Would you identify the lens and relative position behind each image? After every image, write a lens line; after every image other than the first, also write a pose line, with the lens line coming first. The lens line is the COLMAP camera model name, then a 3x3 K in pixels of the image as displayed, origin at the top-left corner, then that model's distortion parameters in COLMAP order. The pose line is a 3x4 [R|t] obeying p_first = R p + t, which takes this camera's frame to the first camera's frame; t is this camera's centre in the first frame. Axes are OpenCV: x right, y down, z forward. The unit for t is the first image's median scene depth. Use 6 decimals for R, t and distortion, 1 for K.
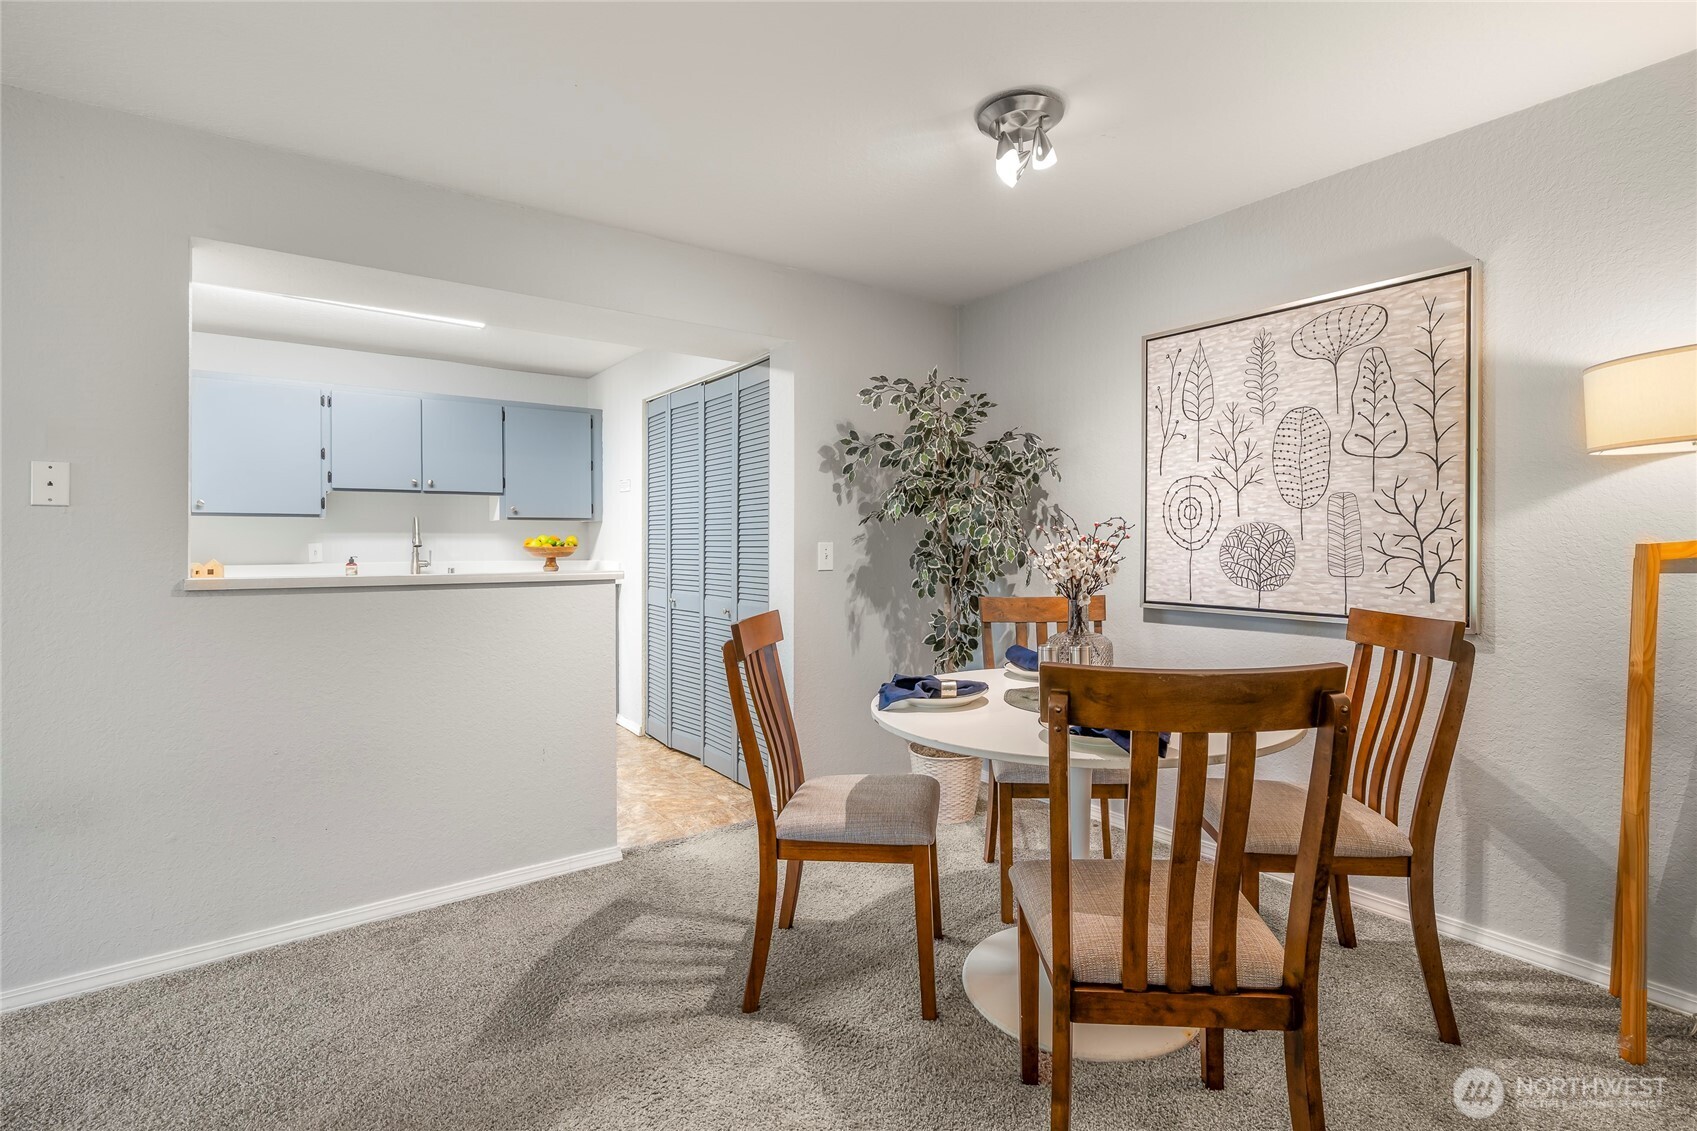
lens RADIAL K [[767.4, 0, 852.0], [0, 767.4, 541.6], [0, 0, 1]] dist [-0.007732, 0.003942]
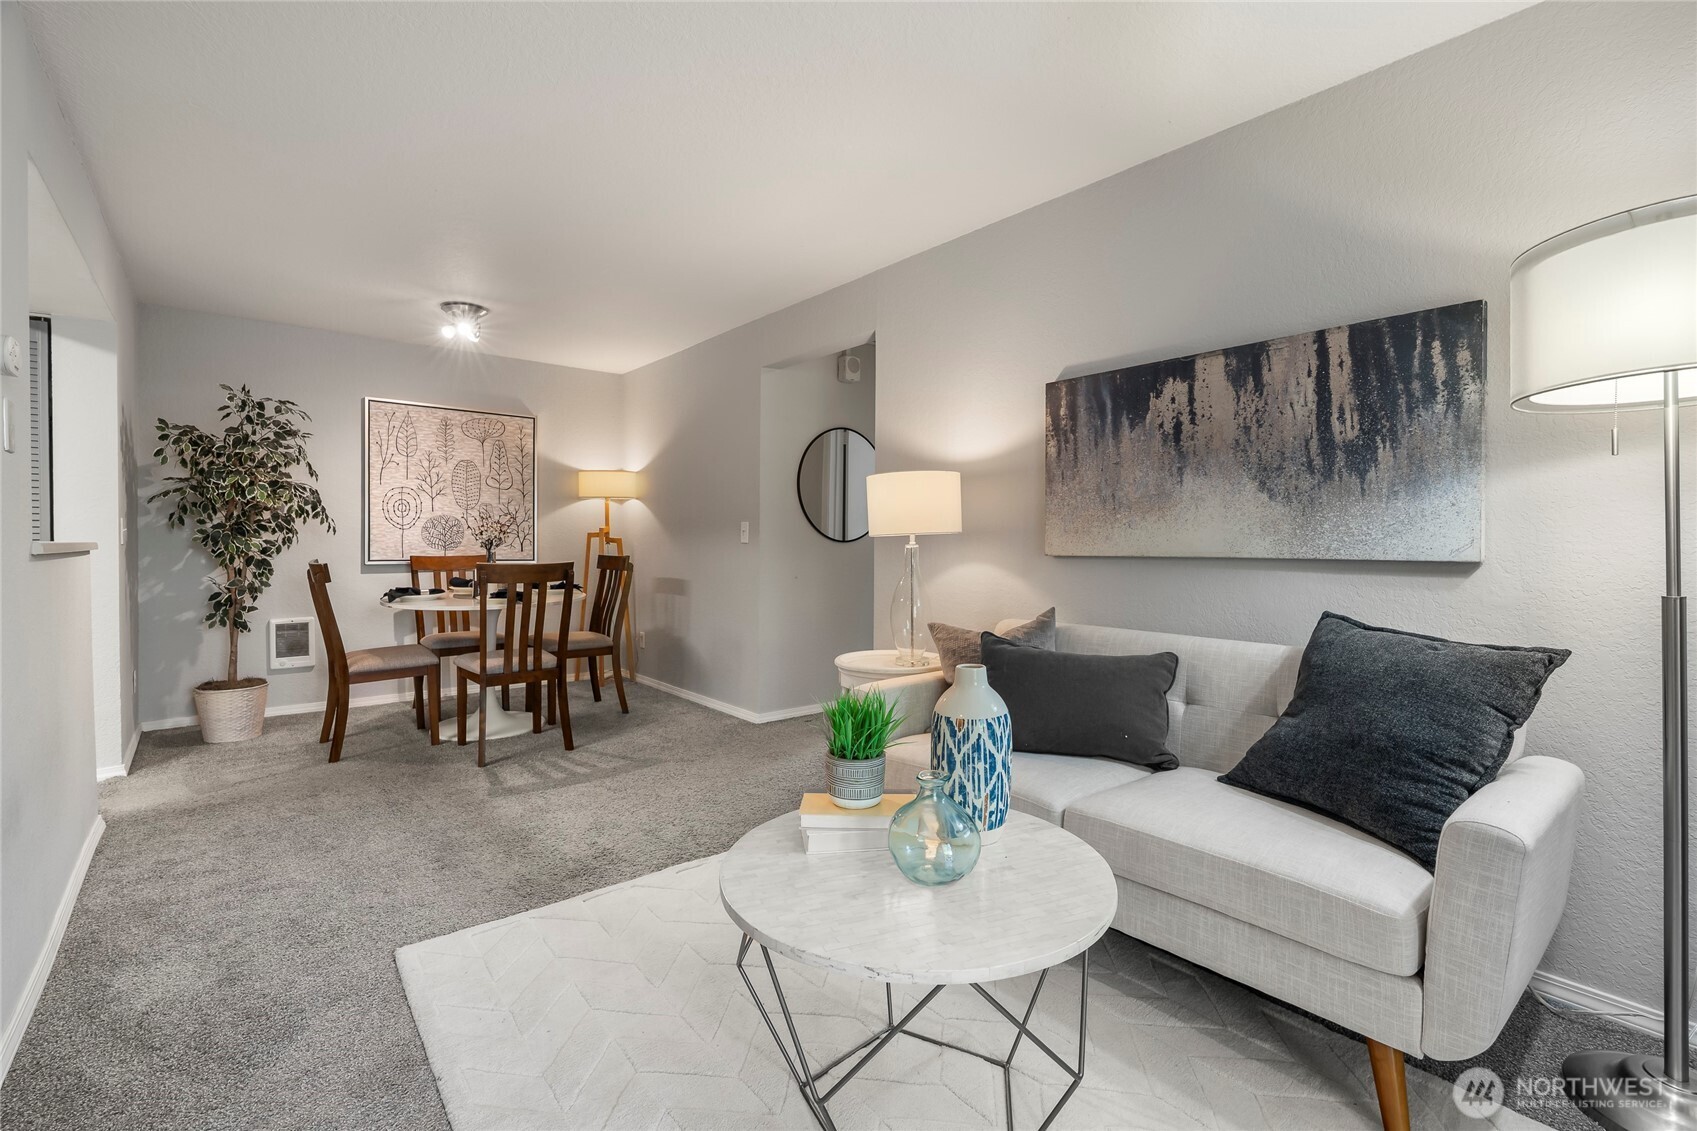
lens RADIAL K [[767.4, 0, 842.7], [0, 767.4, 548.7], [0, 0, 1]] dist [-0.007732, 0.003942]
pose [[-0.041143, -0.010031, 0.999103, -1.406083], [-0.006321, 0.999932, 0.009779, 0.033106], [-0.999133, -0.005913, -0.041204, 0.068487]]
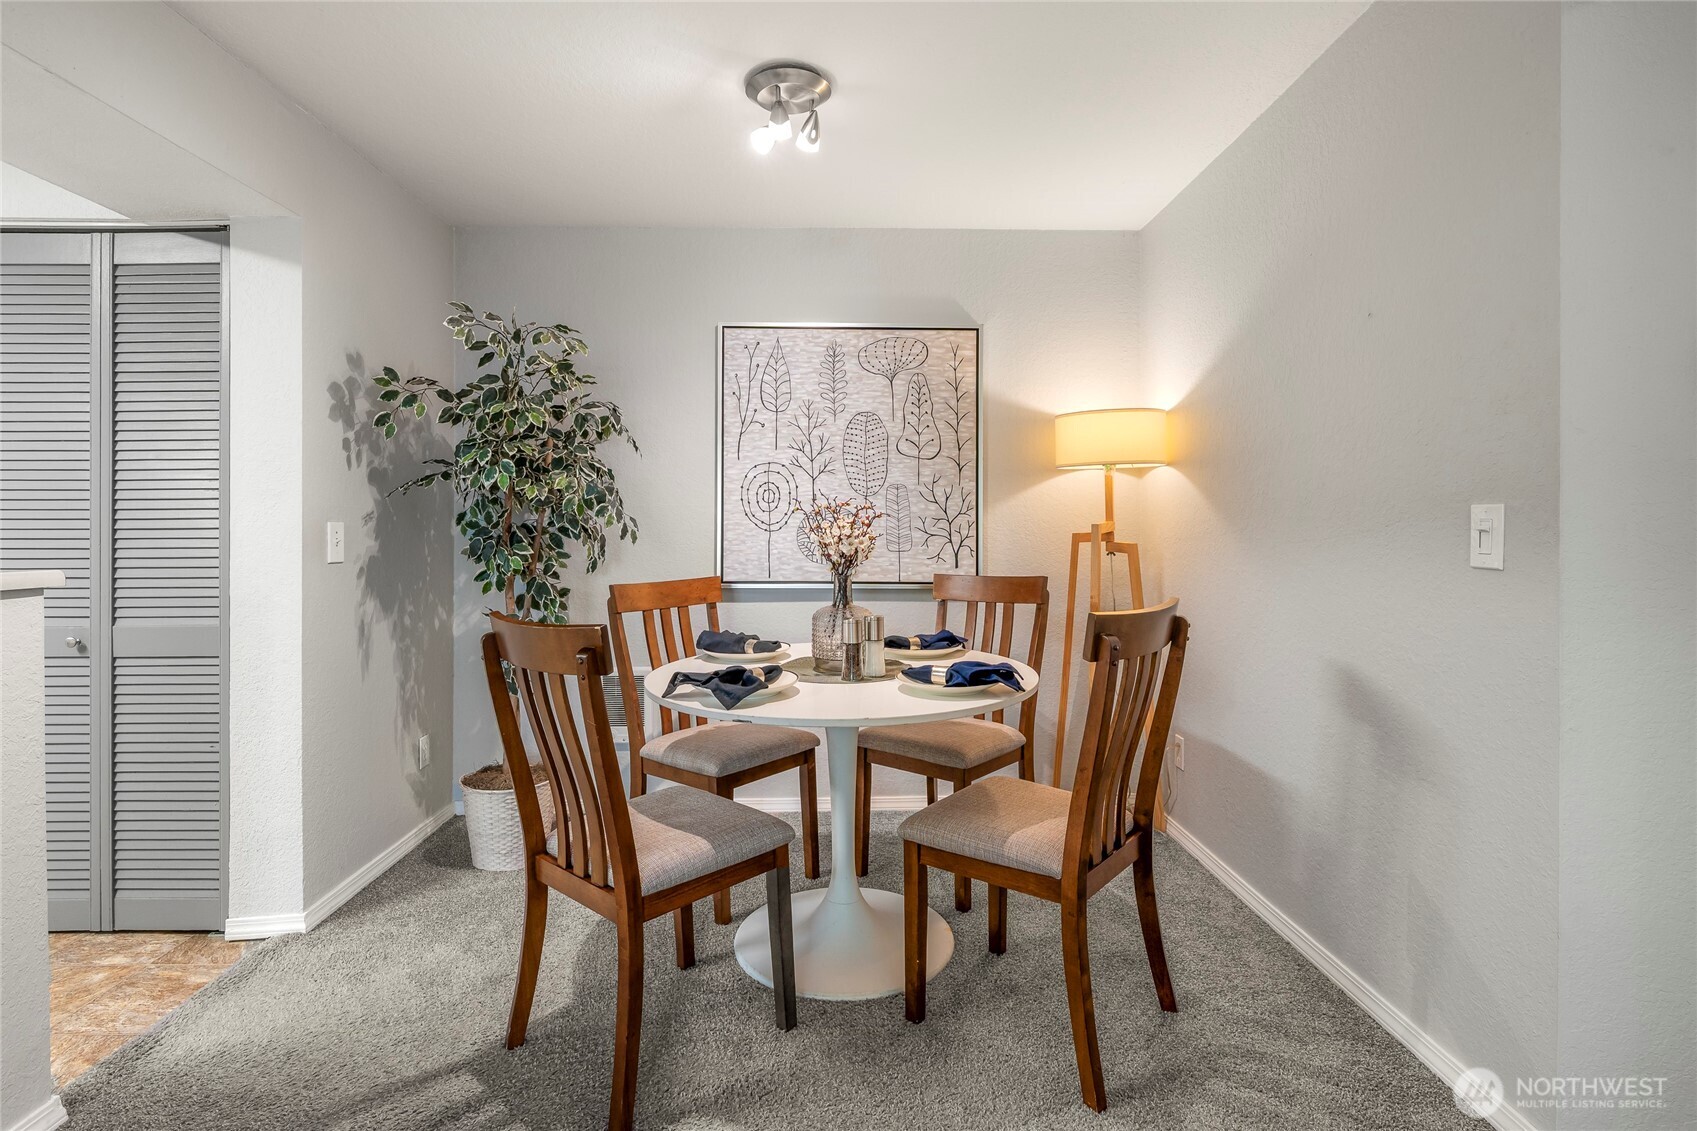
lens RADIAL K [[842.1, 0, 835.4], [0, 842.1, 528.5], [0, 0, 1]] dist [0.001044, 0.001644]
pose [[0.590818, 0.002358, 0.806802, -0.475646], [-0.000054, 0.999996, -0.002883, 0.011041], [-0.806805, 0.001660, 0.590815, 0.236627]]
